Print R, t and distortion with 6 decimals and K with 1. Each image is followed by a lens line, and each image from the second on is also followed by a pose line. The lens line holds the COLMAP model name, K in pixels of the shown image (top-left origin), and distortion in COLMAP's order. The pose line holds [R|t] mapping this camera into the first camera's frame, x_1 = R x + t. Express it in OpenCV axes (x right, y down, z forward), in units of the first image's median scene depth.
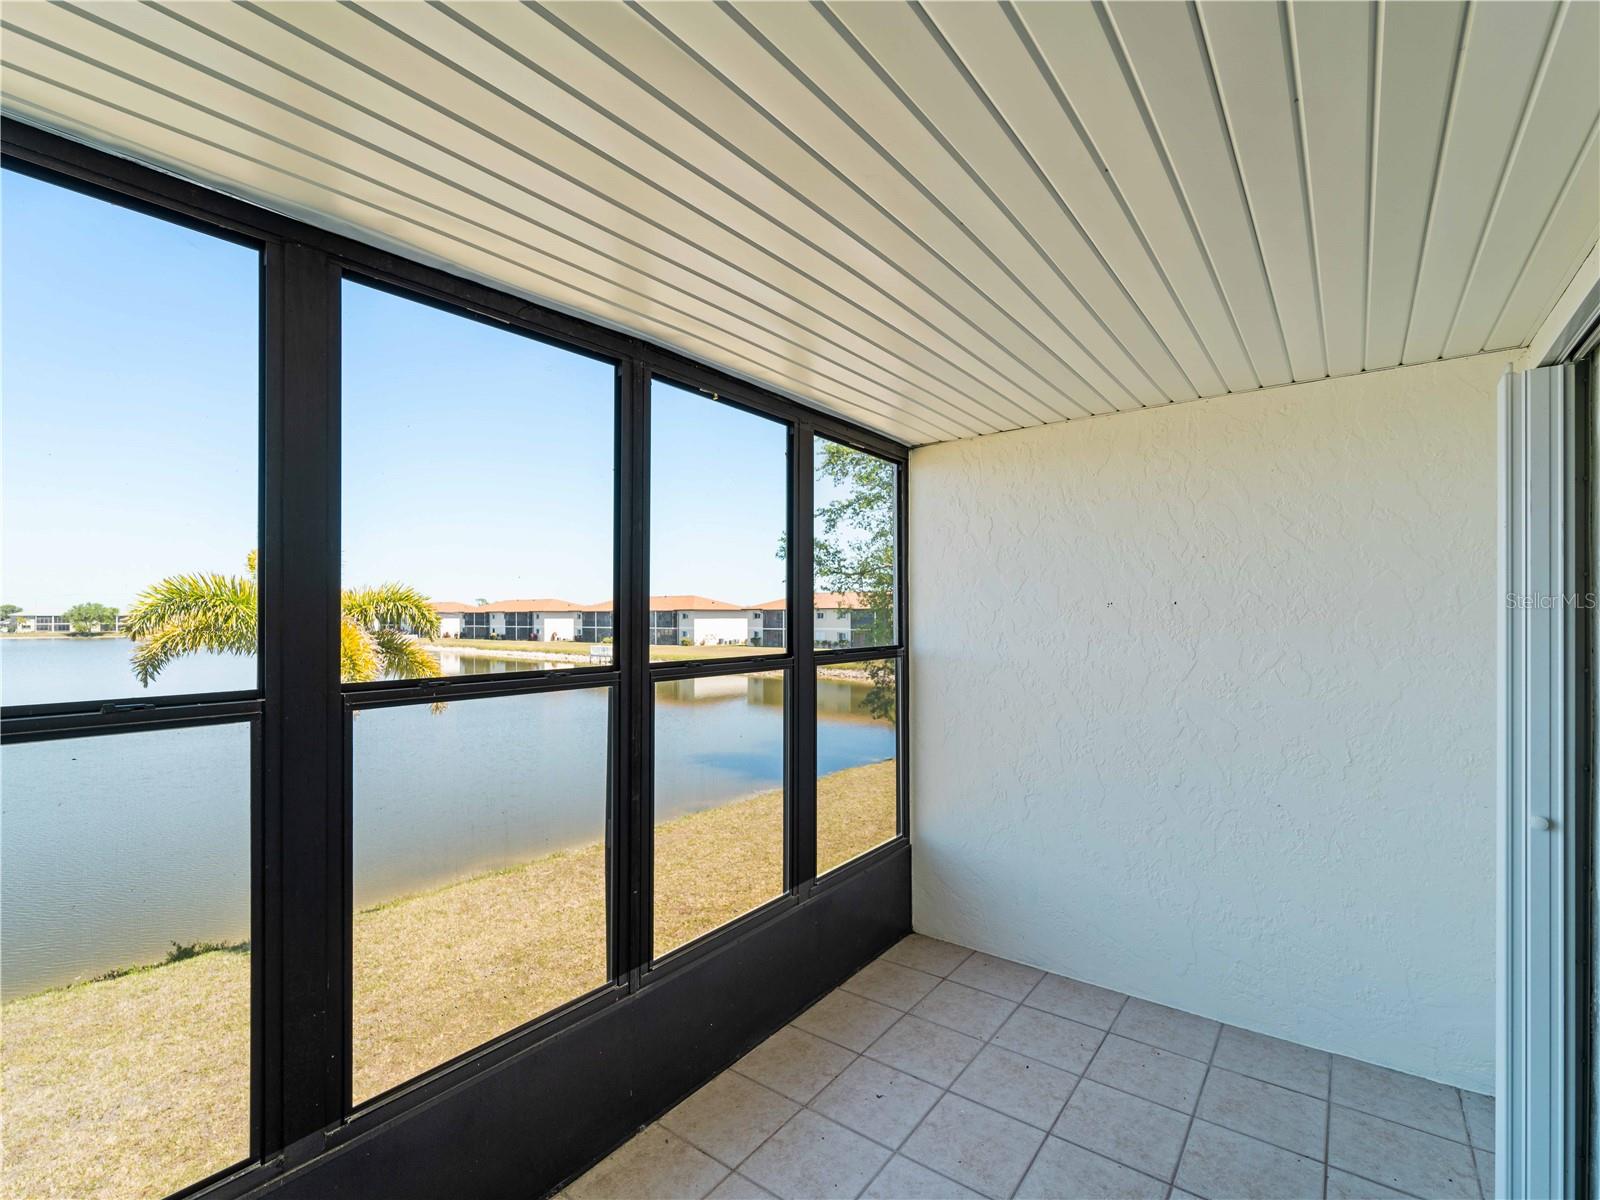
lens RADIAL K [[729.2, 0, 801.7], [0, 729.2, 603.1], [0, 0, 1]] dist [0.003936, -0.000865]
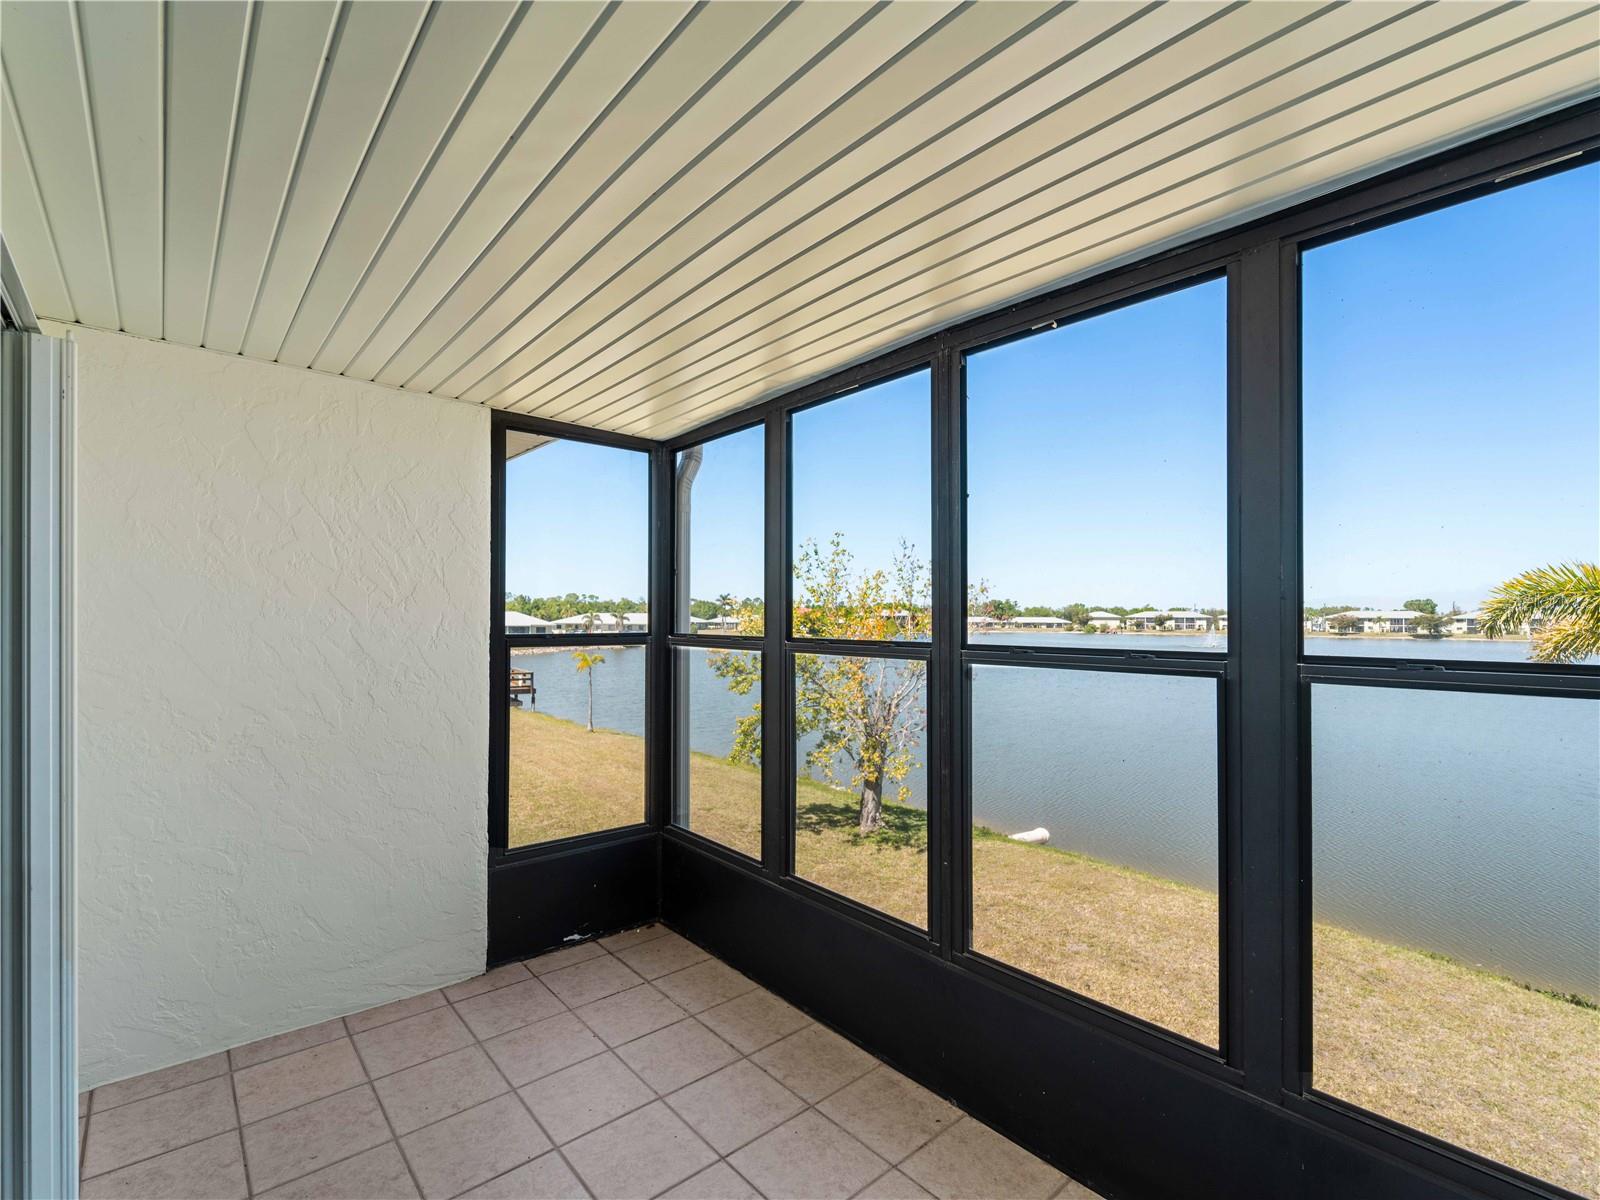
lens RADIAL K [[749.5, 0, 793.4], [0, 749.5, 614.9], [0, 0, 1]] dist [0.001001, -0.000038]
pose [[-0.213228, -0.004636, -0.976991, 0.821677], [0.018296, 0.999794, -0.008737, 0.042430], [0.976831, -0.019738, -0.213099, 0.980957]]
